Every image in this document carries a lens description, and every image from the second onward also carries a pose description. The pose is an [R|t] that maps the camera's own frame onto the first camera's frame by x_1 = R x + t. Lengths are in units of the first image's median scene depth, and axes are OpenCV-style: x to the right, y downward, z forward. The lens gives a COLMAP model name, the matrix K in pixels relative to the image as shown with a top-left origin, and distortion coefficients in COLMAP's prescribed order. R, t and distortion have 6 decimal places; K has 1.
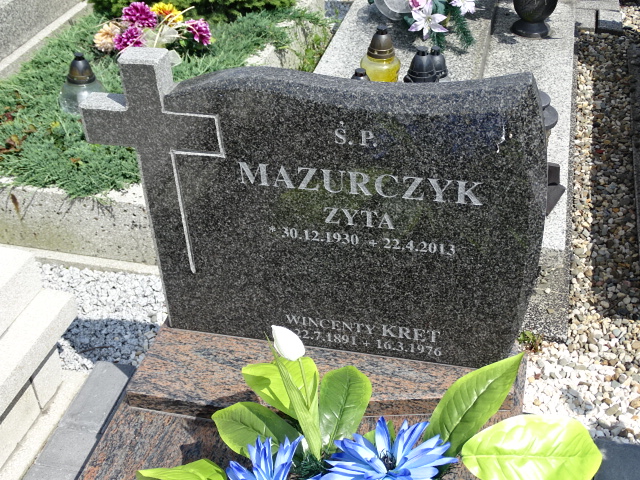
lens RADIAL K [[864.6, 0, 322.5], [0, 864.6, 240.8], [0, 0, 1]] dist [0.013323, 0.000000]
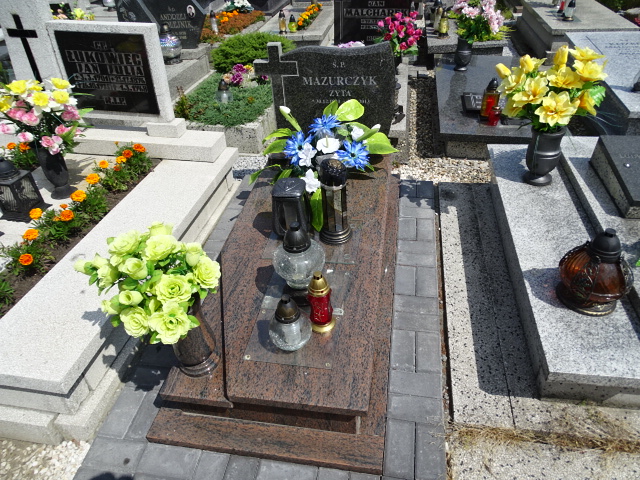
lens RADIAL K [[451.8, 0, 316.7], [0, 451.8, 238.9], [0, 0, 1]] dist [0.005170, -0.003669]
pose [[0.997102, -0.054320, 0.053258, -0.106782], [0.054390, 0.998520, 0.000128, 0.329824], [-0.053186, 0.002769, 0.998581, -0.452134]]
